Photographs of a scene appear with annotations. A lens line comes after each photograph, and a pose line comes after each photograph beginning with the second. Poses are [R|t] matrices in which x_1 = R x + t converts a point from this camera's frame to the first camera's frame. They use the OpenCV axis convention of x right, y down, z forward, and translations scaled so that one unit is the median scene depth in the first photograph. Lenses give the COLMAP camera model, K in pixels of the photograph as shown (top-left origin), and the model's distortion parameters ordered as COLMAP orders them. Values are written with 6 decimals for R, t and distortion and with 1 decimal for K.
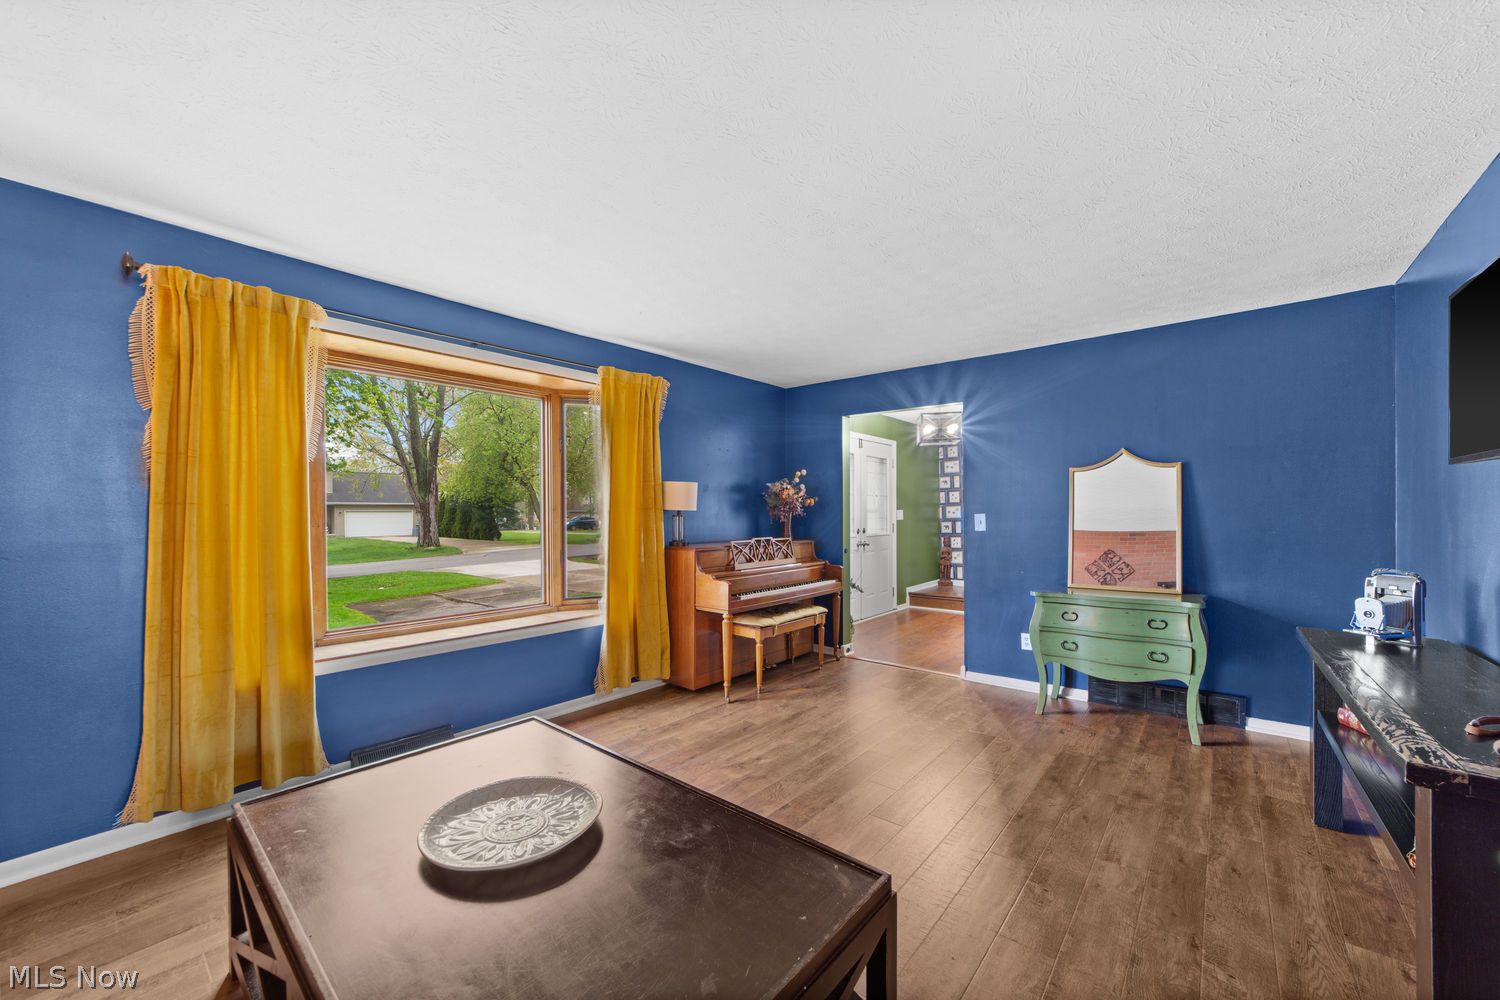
lens RADIAL K [[577.8, 0, 738.6], [0, 577.8, 511.9], [0, 0, 1]] dist [-0.011853, 0.004966]
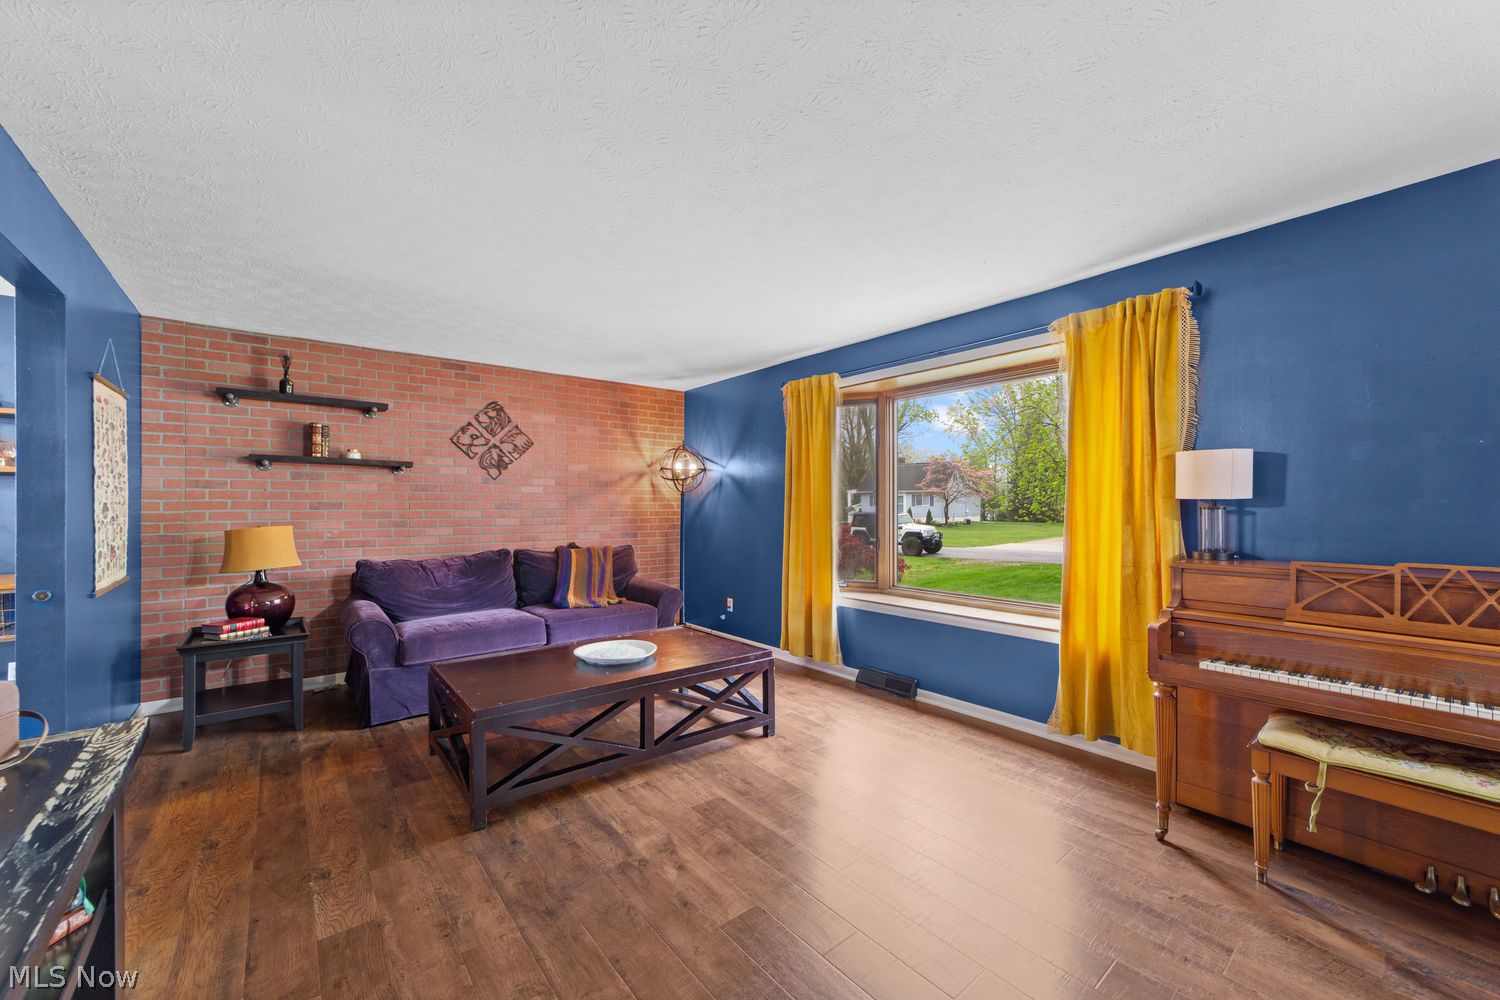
lens RADIAL K [[577.8, 0, 742.8], [0, 577.8, 506.1], [0, 0, 1]] dist [-0.011853, 0.004966]
pose [[-0.182574, 0.006431, -0.983171, 0.650674], [0.006924, 0.999962, 0.005256, -0.001901], [0.983168, -0.005847, -0.182612, 0.753402]]
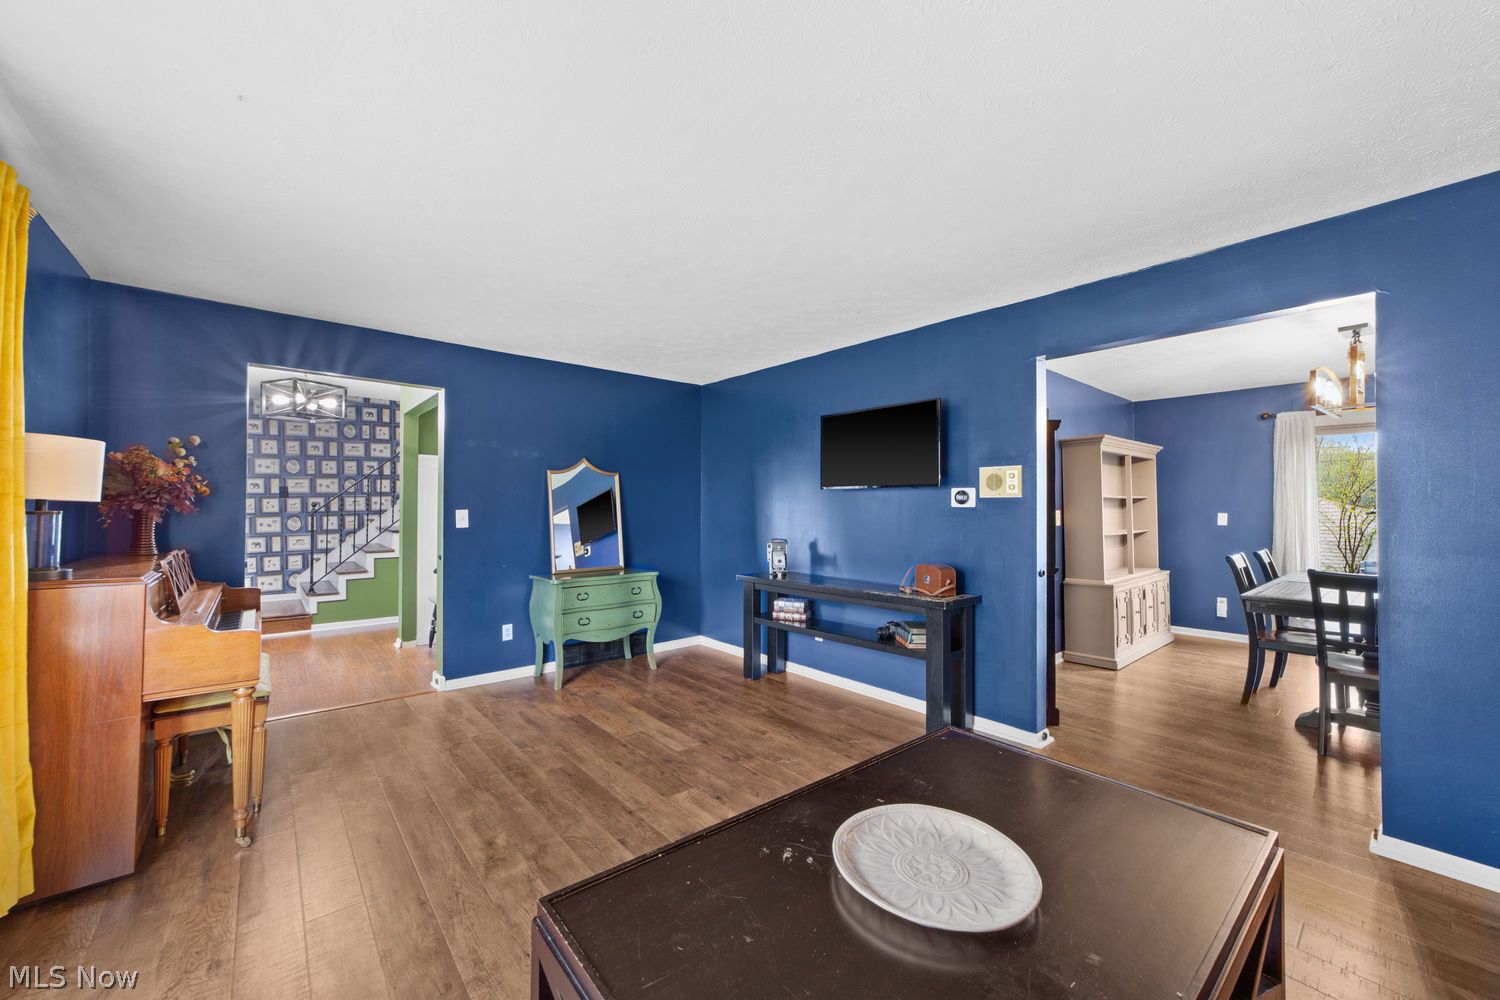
lens RADIAL K [[577.8, 0, 747.1], [0, 577.8, 495.2], [0, 0, 1]] dist [-0.011853, 0.004966]
pose [[0.161350, 0.026000, 0.986555, -0.537851], [-0.008602, 0.999652, -0.024938, -0.001434], [-0.986860, -0.004462, 0.161517, 0.461574]]
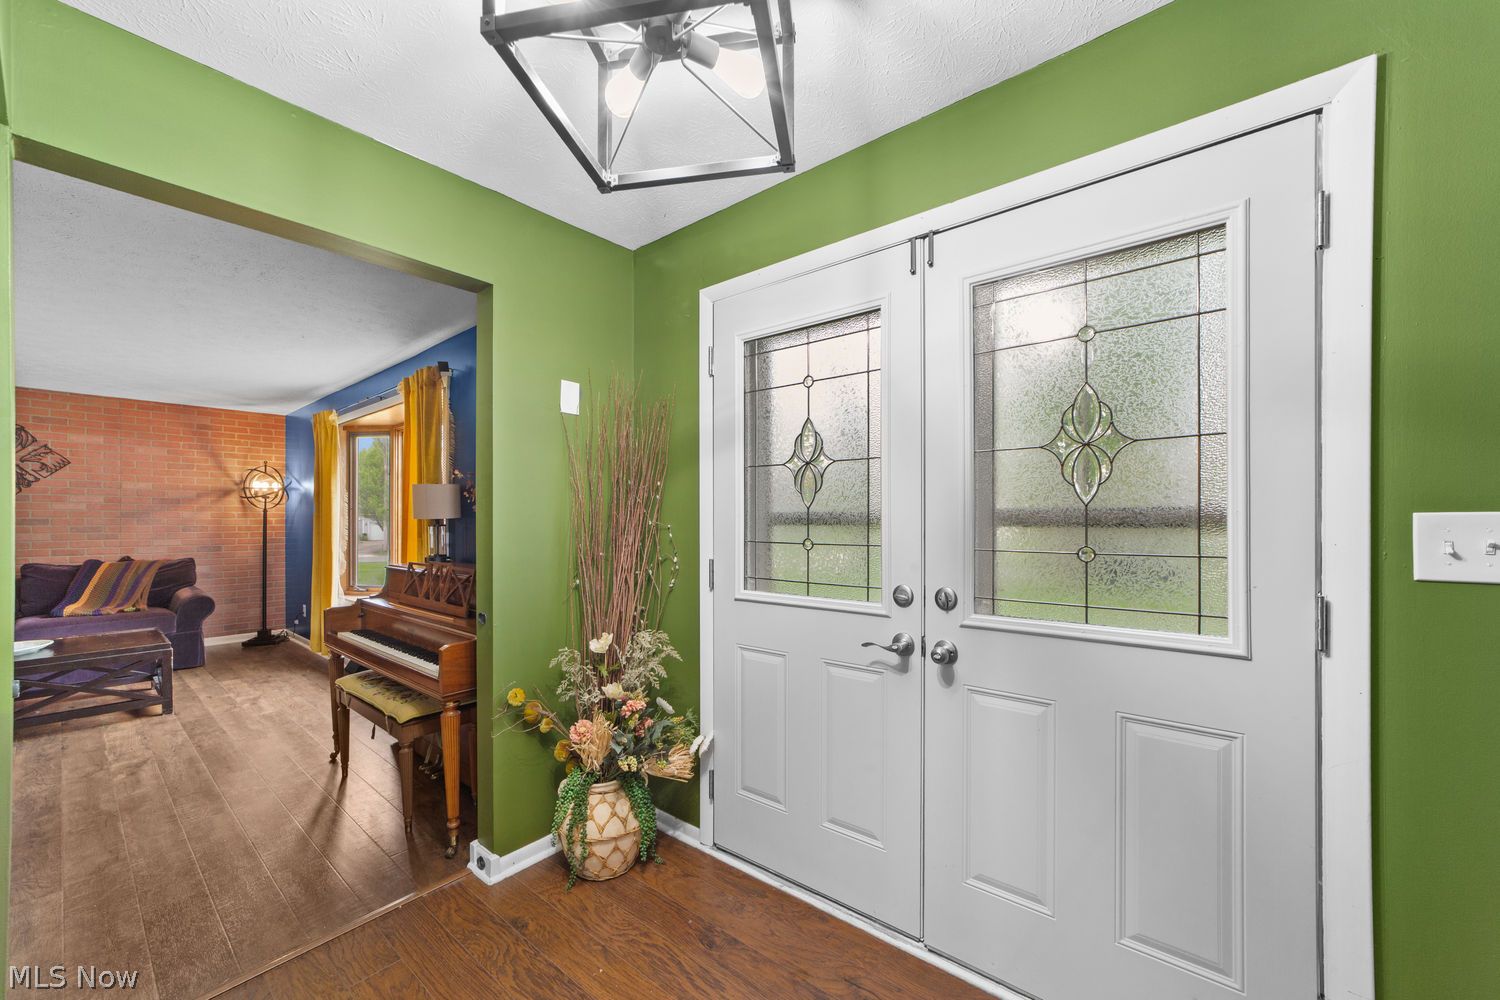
lens RADIAL K [[577.8, 0, 756.5], [0, 577.8, 513.6], [0, 0, 1]] dist [-0.011853, 0.004966]
pose [[0.018579, -0.002451, -0.999824, 0.854777], [0.005417, 0.999983, -0.002350, -0.006513], [0.999813, -0.005372, 0.018592, 1.694392]]
